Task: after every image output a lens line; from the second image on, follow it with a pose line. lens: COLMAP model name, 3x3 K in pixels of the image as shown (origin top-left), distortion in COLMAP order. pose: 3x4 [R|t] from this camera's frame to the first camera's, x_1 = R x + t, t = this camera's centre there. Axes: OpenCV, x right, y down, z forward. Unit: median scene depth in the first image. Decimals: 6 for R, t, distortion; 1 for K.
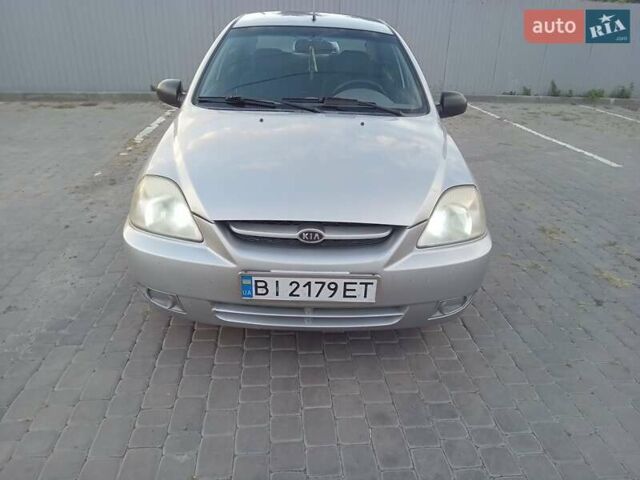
lens RADIAL K [[483.9, 0, 320.0], [0, 483.9, 240.0], [0, 0, 1]] dist [0.067783, -0.078615]
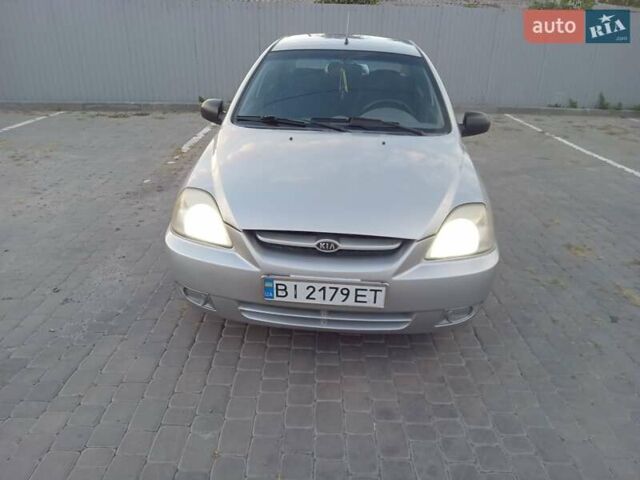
lens RADIAL K [[486.7, 0, 320.0], [0, 486.7, 240.0], [0, 0, 1]] dist [0.061636, -0.069430]
pose [[0.995952, 0.031584, -0.084149, 0.052003], [-0.032858, 0.999365, -0.013803, -0.004948], [0.083660, 0.016513, 0.996358, -0.105544]]
